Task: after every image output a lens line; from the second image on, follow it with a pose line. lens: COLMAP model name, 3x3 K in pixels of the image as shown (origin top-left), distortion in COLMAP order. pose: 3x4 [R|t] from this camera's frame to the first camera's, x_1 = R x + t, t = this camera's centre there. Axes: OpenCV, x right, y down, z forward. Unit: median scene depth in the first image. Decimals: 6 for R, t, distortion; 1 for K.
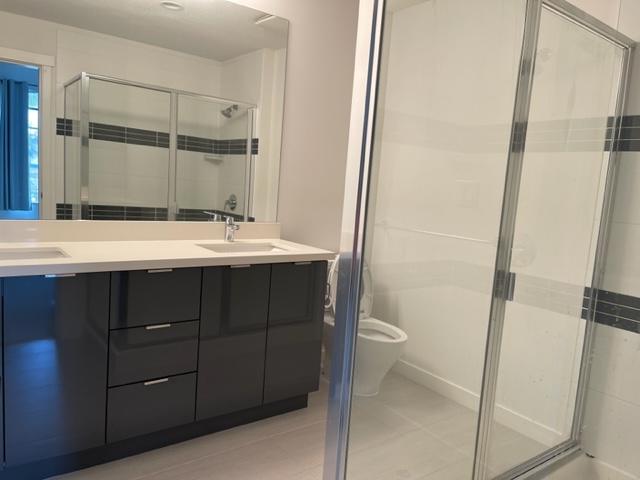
lens RADIAL K [[477.3, 0, 320.0], [0, 477.3, 240.0], [0, 0, 1]] dist [0.052806, -0.082369]
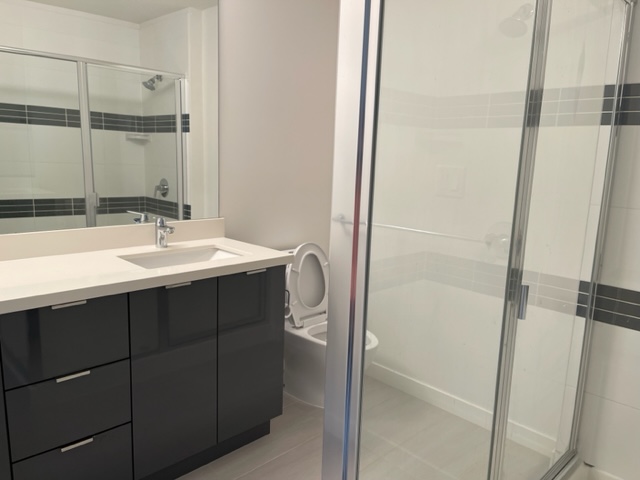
lens RADIAL K [[477.3, 0, 320.0], [0, 477.3, 240.0], [0, 0, 1]] dist [0.052806, -0.082369]
pose [[0.990711, -0.057139, 0.123398, -0.017118], [0.049449, 0.996691, 0.064508, -0.034959], [-0.126676, -0.057806, 0.990258, 0.114896]]
